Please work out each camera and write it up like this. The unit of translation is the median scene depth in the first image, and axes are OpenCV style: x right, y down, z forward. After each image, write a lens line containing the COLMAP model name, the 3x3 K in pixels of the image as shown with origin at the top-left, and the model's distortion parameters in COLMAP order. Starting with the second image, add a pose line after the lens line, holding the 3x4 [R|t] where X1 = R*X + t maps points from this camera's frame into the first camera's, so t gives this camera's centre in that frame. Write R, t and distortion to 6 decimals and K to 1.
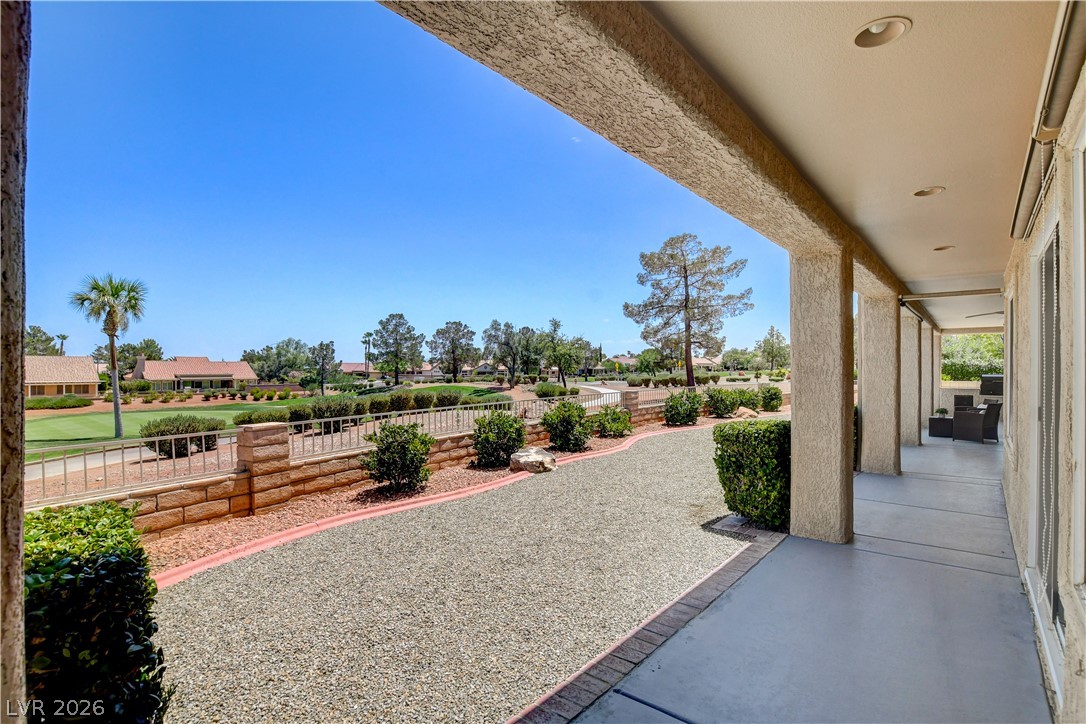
lens RADIAL K [[510.4, 0, 544.8], [0, 510.4, 368.1], [0, 0, 1]] dist [-0.025977, 0.000743]
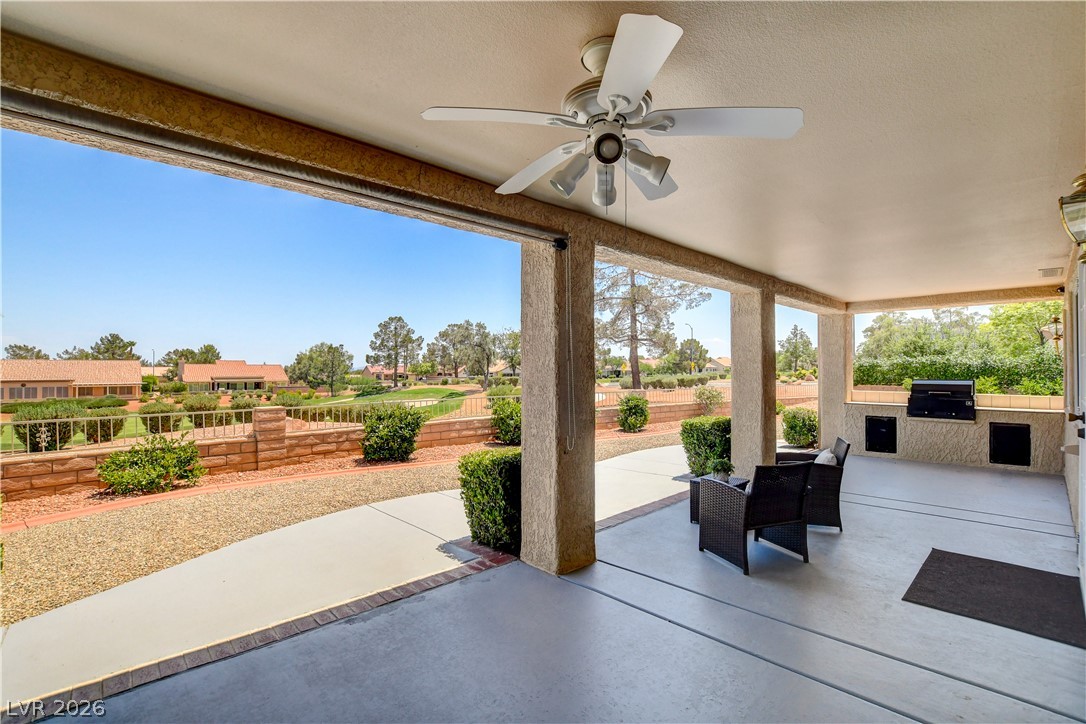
lens RADIAL K [[478.8, 0, 545.8], [0, 478.8, 366.9], [0, 0, 1]] dist [-0.035404, 0.005616]
pose [[0.994325, -0.003757, -0.106319, 0.107852], [0.003164, 0.999979, -0.005742, -0.000375], [0.106338, 0.005373, 0.994315, 0.088822]]
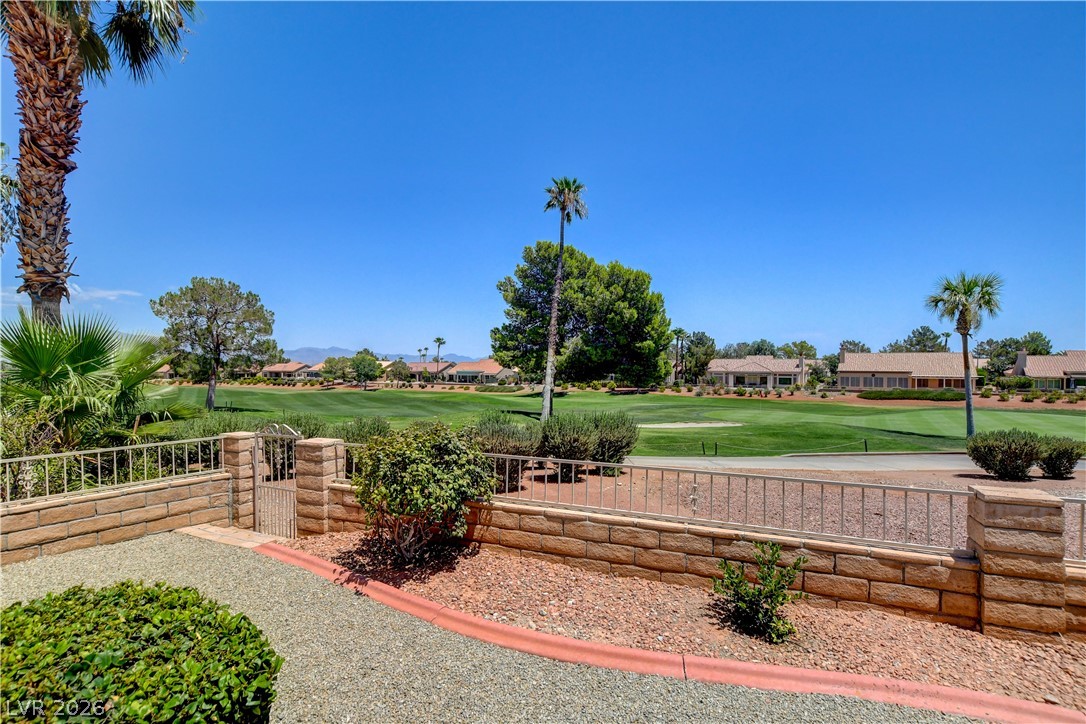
lens RADIAL K [[491.2, 0, 544.7], [0, 491.2, 367.6], [0, 0, 1]] dist [-0.026376, 0.000745]
pose [[0.098440, 0.012210, -0.995068, -0.002778], [-0.000498, 0.999925, 0.012220, -0.003738], [0.995143, -0.000707, 0.098438, 0.029424]]
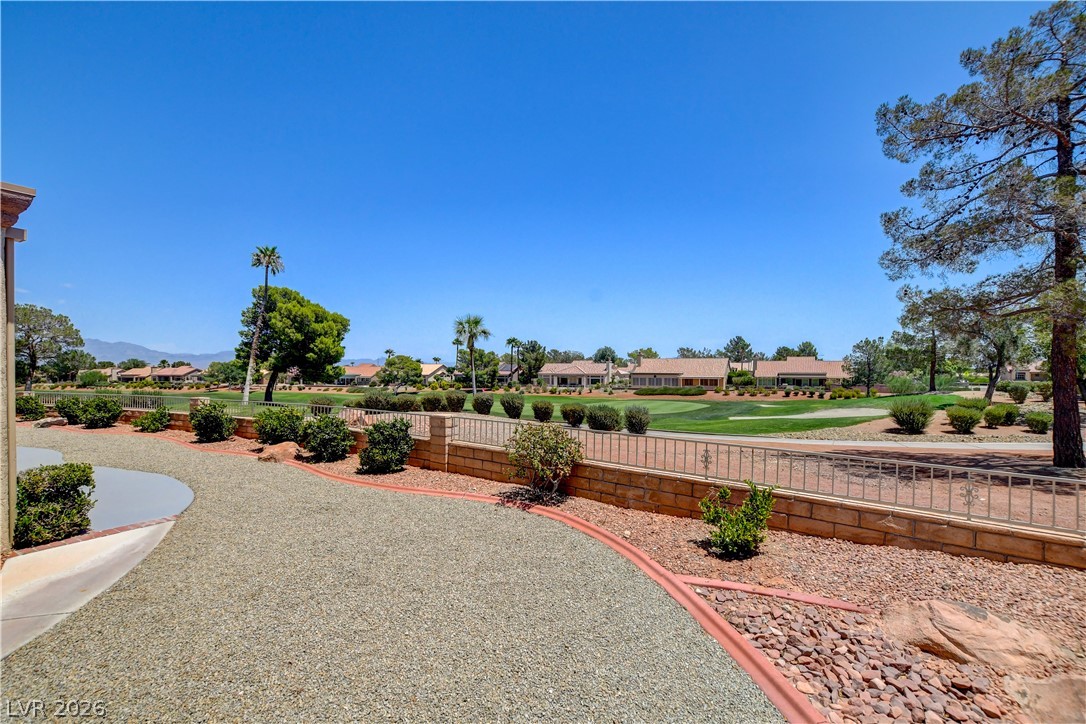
lens RADIAL K [[478.7, 0, 546.0], [0, 478.7, 366.5], [0, 0, 1]] dist [-0.036958, 0.006644]
pose [[0.232674, 0.002064, -0.972552, 0.250544], [0.000517, 0.999997, 0.002246, -0.004788], [0.972555, -0.001025, 0.232673, 0.284546]]
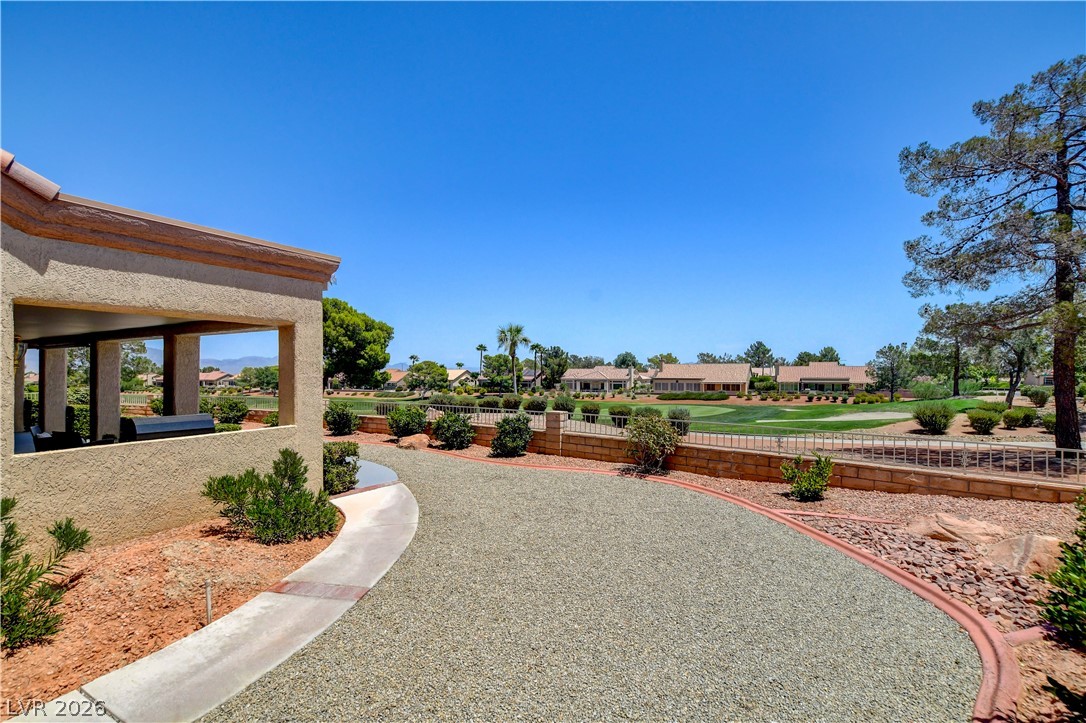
lens RADIAL K [[478.8, 0, 545.8], [0, 478.8, 366.4], [0, 0, 1]] dist [-0.035404, 0.005616]
pose [[0.200066, -0.008559, -0.979745, 0.278349], [0.000729, 0.999963, -0.008587, -0.005510], [0.979782, 0.001004, 0.200065, 0.252432]]
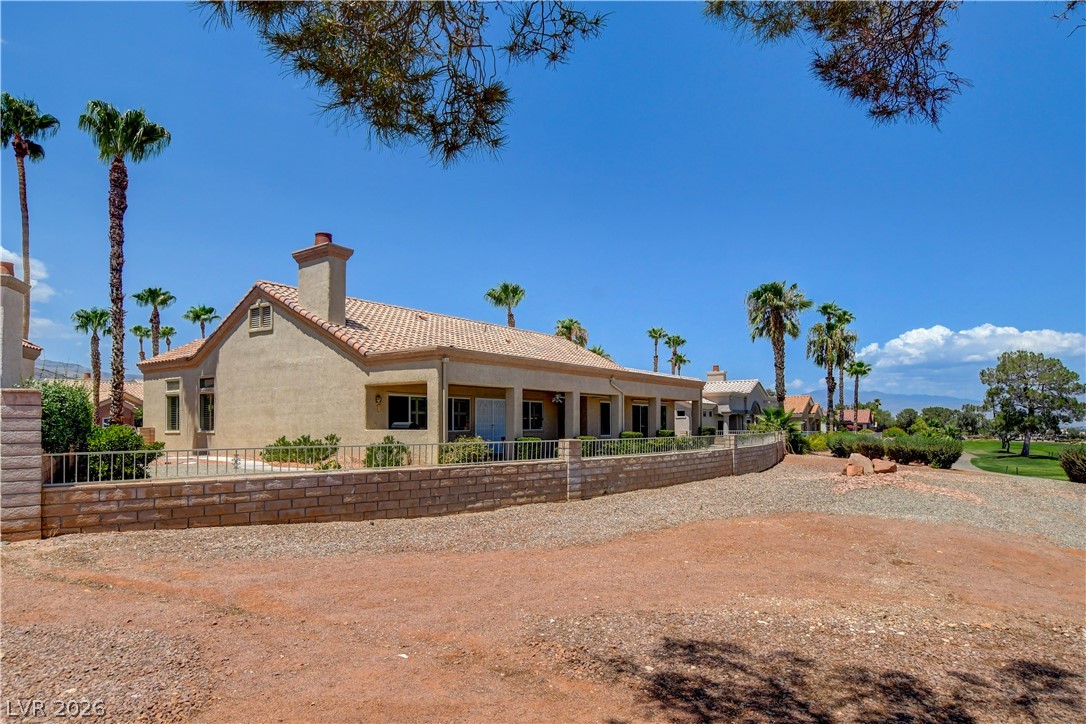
lens RADIAL K [[647.8, 0, 540.0], [0, 647.8, 413.0], [0, 0, 1]] dist [-0.005216, -0.000079]
pose [[-0.996159, -0.001876, -0.087546, 0.151822], [-0.000489, 0.999874, -0.015865, 0.002620], [0.087565, -0.015761, -0.996034, 0.499303]]
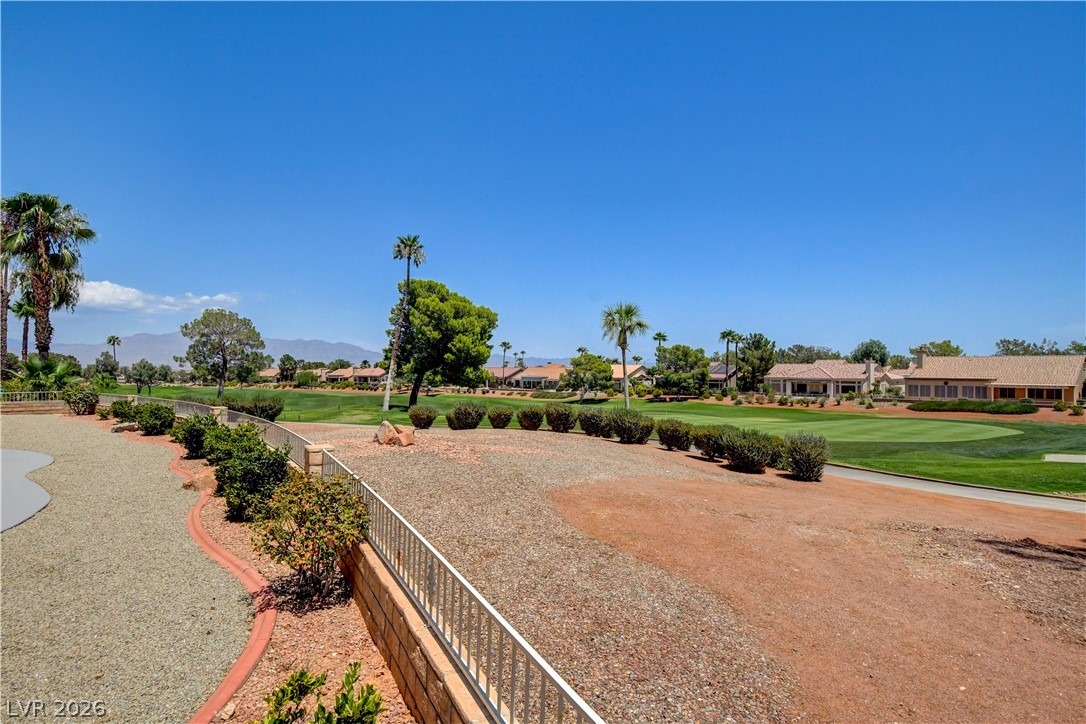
lens RADIAL K [[590.8, 0, 545.4], [0, 590.8, 366.0], [0, 0, 1]] dist [-0.019255, 0.001632]
pose [[-0.170659, 0.000505, -0.985330, 0.224776], [0.000166, 1.000000, 0.000484, -0.007119], [0.985330, -0.000081, -0.170659, 0.348241]]
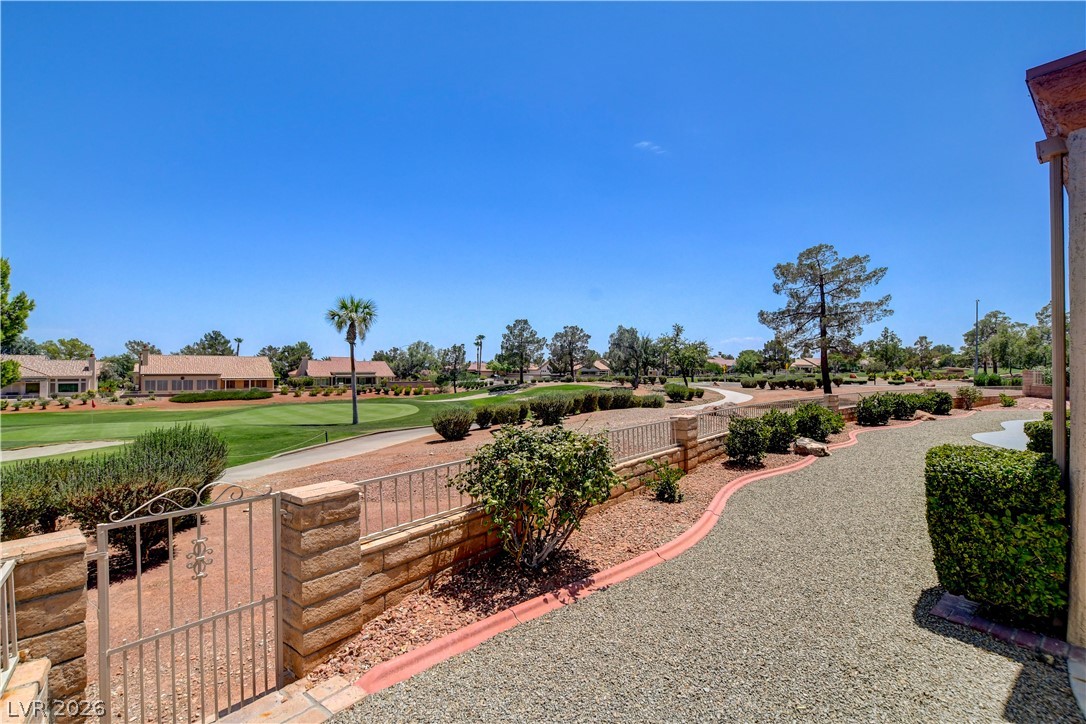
lens RADIAL K [[487.1, 0, 546.5], [0, 487.1, 364.4], [0, 0, 1]] dist [-0.016462, 0.000018]
pose [[0.985513, 0.005841, -0.169499, -0.056473], [-0.006932, 0.999959, -0.005846, -0.002694], [0.169458, 0.006936, 0.985513, -0.041800]]
